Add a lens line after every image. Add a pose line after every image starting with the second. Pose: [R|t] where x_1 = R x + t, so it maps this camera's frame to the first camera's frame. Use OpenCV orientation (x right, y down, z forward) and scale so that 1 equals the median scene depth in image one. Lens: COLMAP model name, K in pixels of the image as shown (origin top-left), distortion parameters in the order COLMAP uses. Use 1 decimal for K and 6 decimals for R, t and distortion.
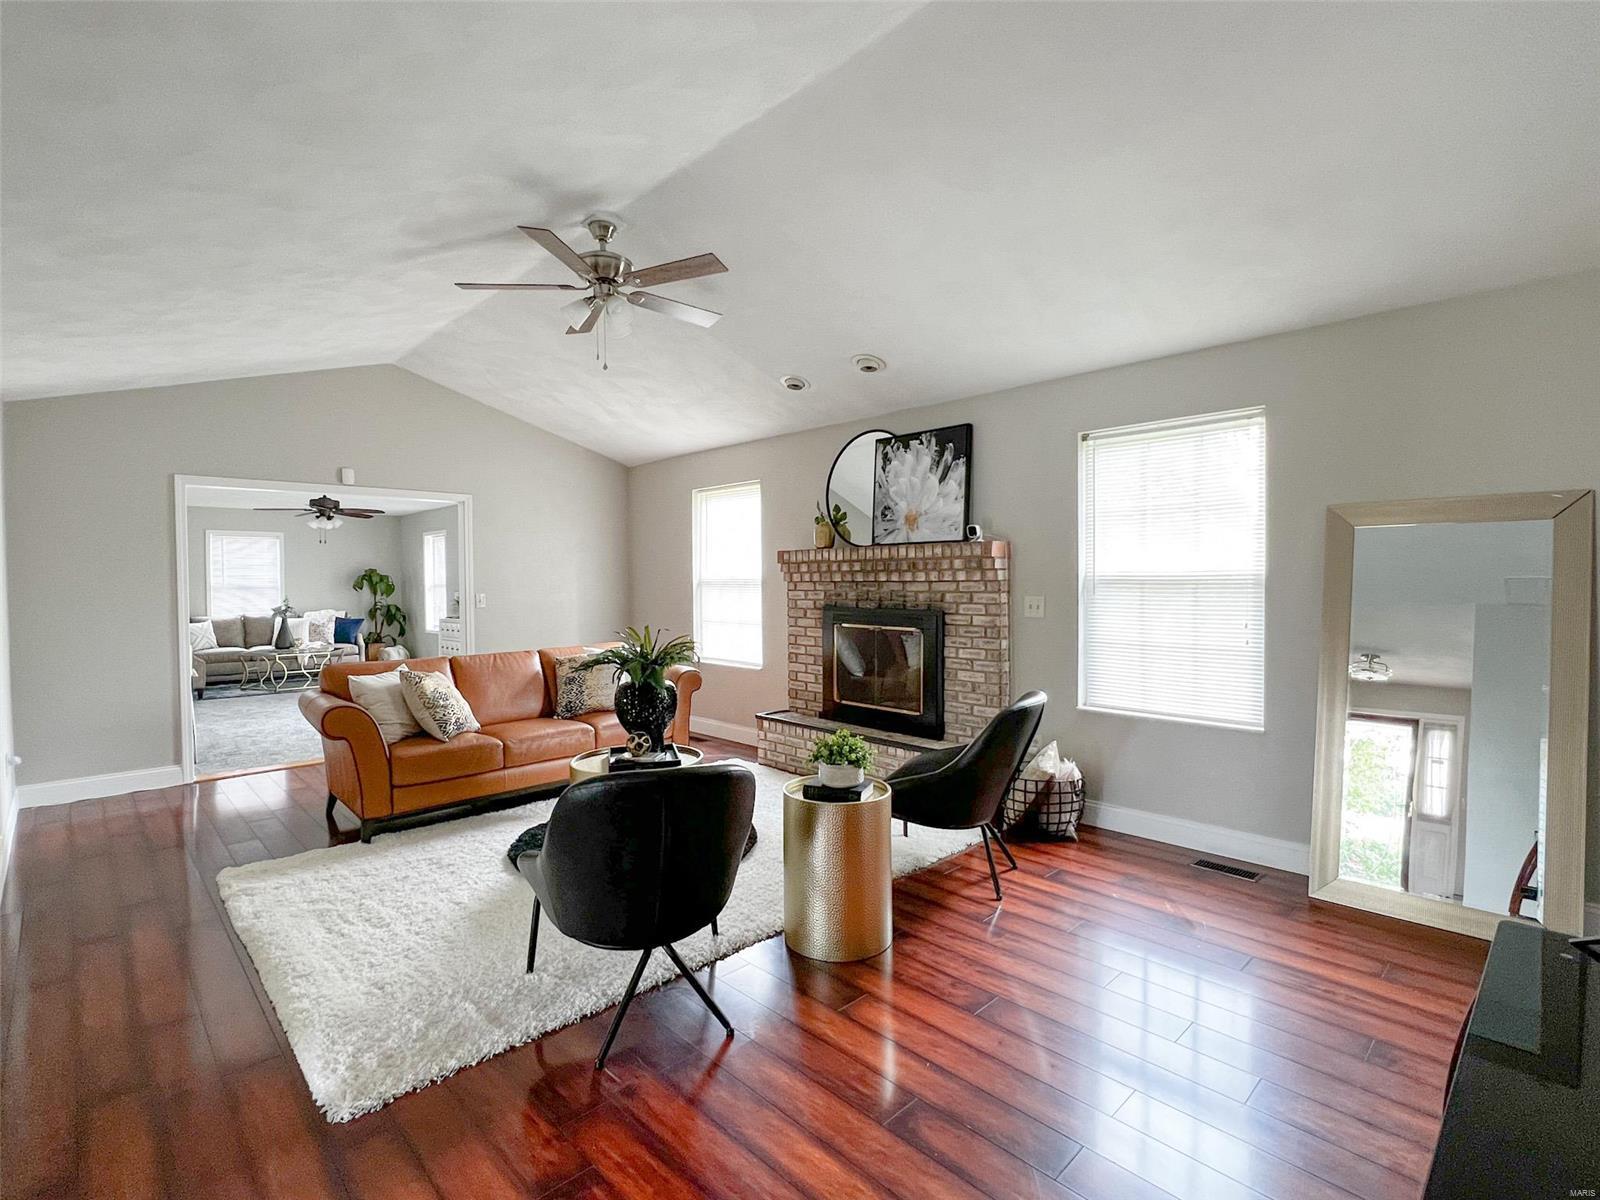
lens RADIAL K [[763.2, 0, 797.1], [0, 763.2, 599.2], [0, 0, 1]] dist [-0.003584, -0.000444]
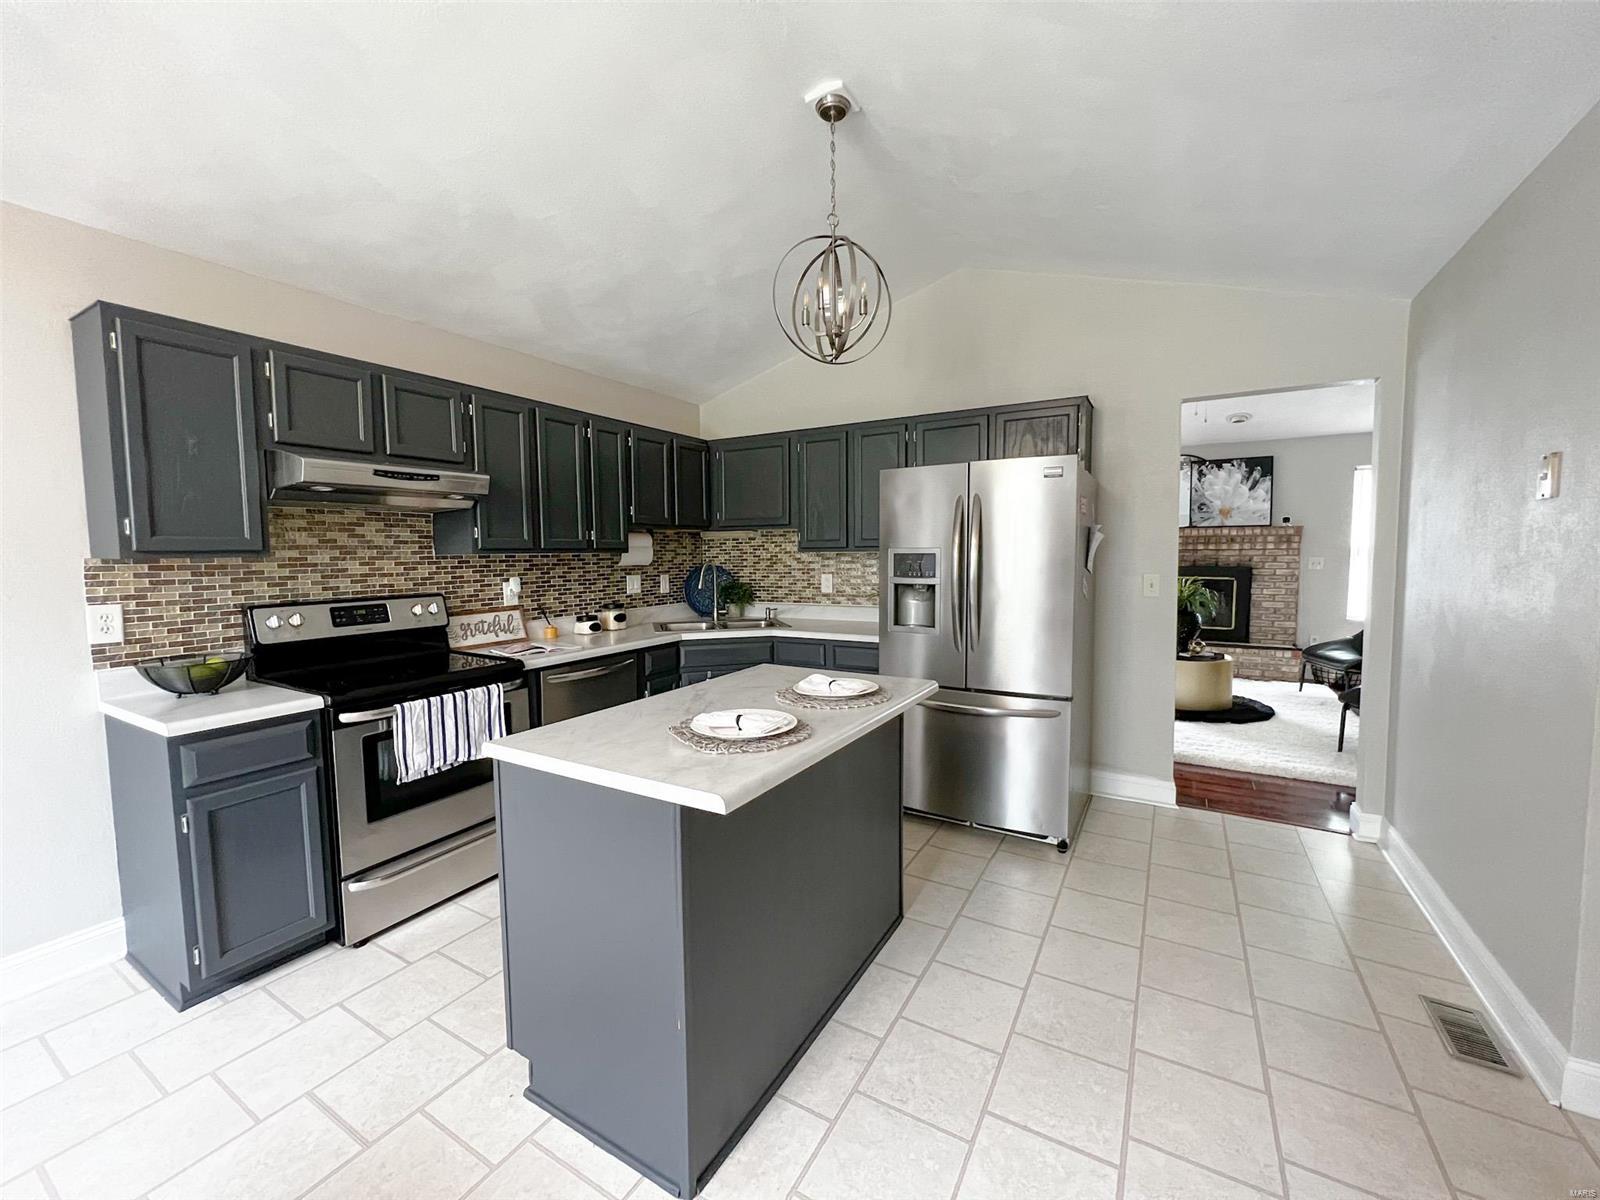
lens RADIAL K [[640.3, 0, 797.4], [0, 640.3, 597.1], [0, 0, 1]] dist [0.000122, 0.000367]
pose [[0.962473, -0.024162, 0.270300, -1.130778], [0.010961, 0.998677, 0.050239, -0.000024], [-0.271157, -0.045391, 0.961464, -0.092063]]
